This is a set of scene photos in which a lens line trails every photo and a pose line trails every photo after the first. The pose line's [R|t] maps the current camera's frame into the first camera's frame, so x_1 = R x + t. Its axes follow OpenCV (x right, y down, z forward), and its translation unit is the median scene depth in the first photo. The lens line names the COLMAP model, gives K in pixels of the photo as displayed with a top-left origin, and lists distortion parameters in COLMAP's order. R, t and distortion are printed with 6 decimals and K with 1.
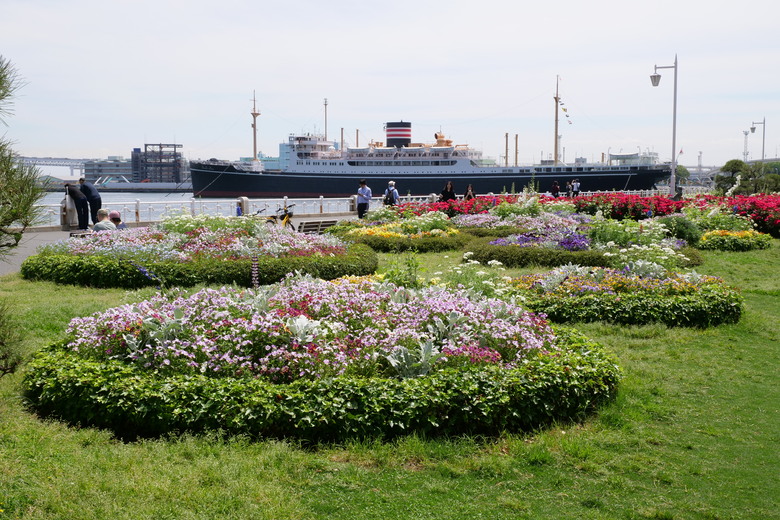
lens RADIAL K [[1017.0, 0, 391.1], [0, 1017.0, 259.3], [0, 0, 1]] dist [-0.017465, 0.000000]
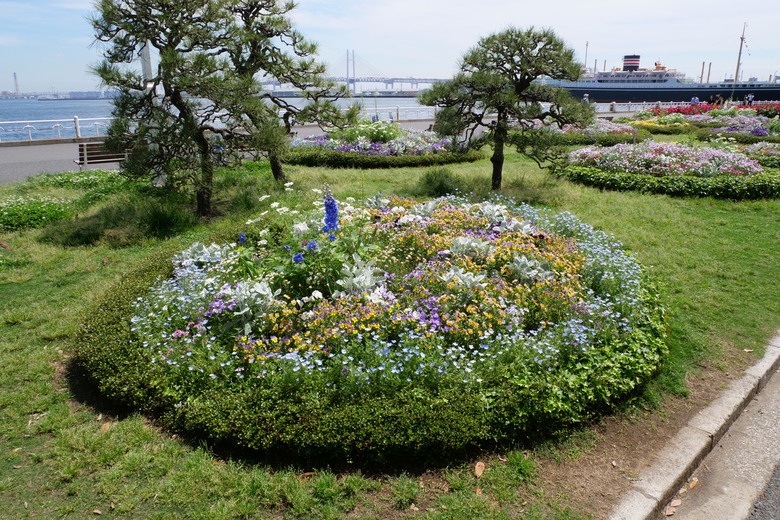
lens RADIAL K [[571.6, 0, 386.1], [0, 571.6, 261.1], [0, 0, 1]] dist [-0.038226, 0.003404]
pose [[0.932502, 0.100944, -0.346772, -0.068523], [-0.024844, 0.975801, 0.217244, 0.007130], [0.360310, -0.193965, 0.912444, -0.215527]]
